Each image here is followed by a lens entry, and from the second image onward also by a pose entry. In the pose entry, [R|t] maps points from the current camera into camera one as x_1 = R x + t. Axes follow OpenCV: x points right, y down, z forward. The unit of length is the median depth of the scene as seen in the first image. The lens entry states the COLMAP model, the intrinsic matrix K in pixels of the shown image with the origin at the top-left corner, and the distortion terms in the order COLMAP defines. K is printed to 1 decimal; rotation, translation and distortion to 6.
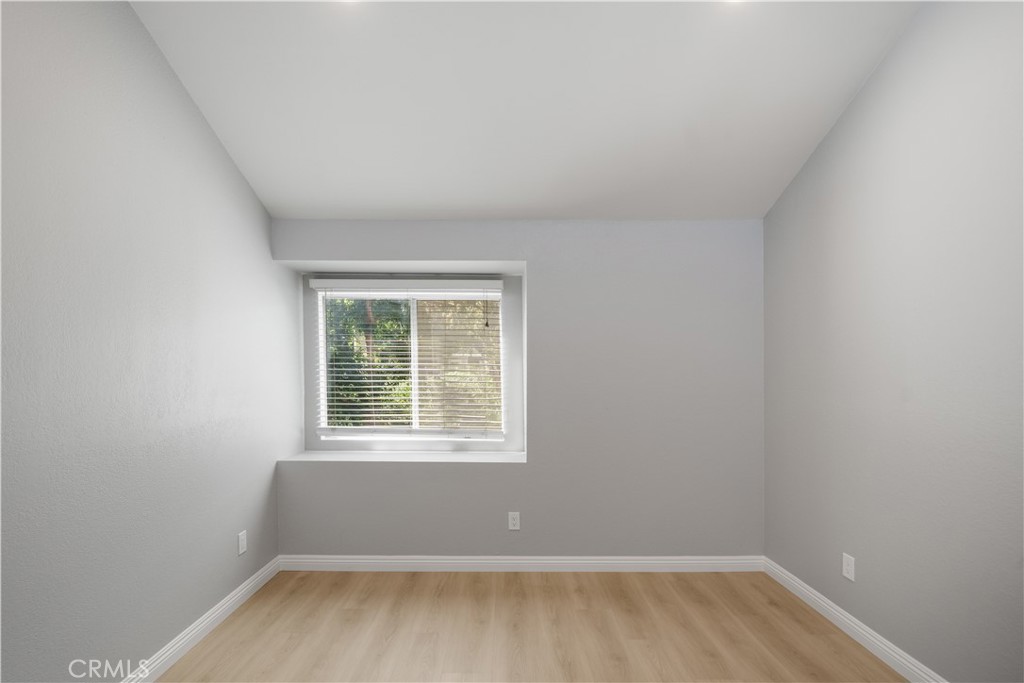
lens RADIAL K [[458.5, 0, 507.2], [0, 458.5, 378.3], [0, 0, 1]] dist [0.028798, -0.043053]
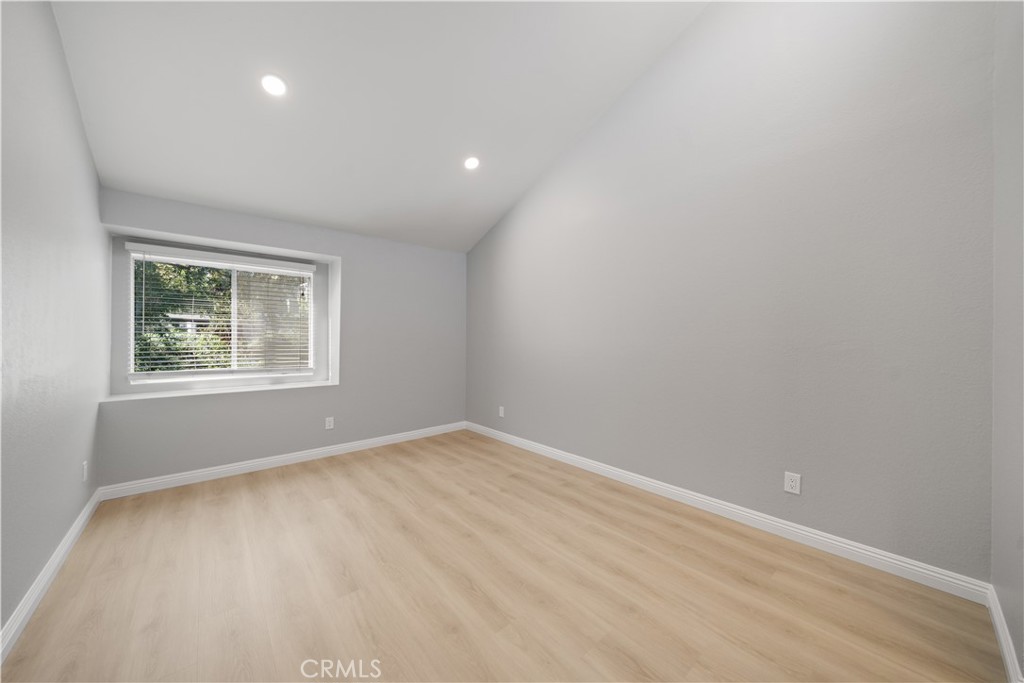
lens RADIAL K [[354.8, 0, 512.0], [0, 354.8, 341.5], [0, 0, 1]] dist [-0.001688, -0.000111]
pose [[0.752262, -0.006842, 0.658828, -0.307312], [0.004134, 0.999975, 0.005666, 0.031442], [-0.658851, -0.001539, 0.752272, -0.300941]]
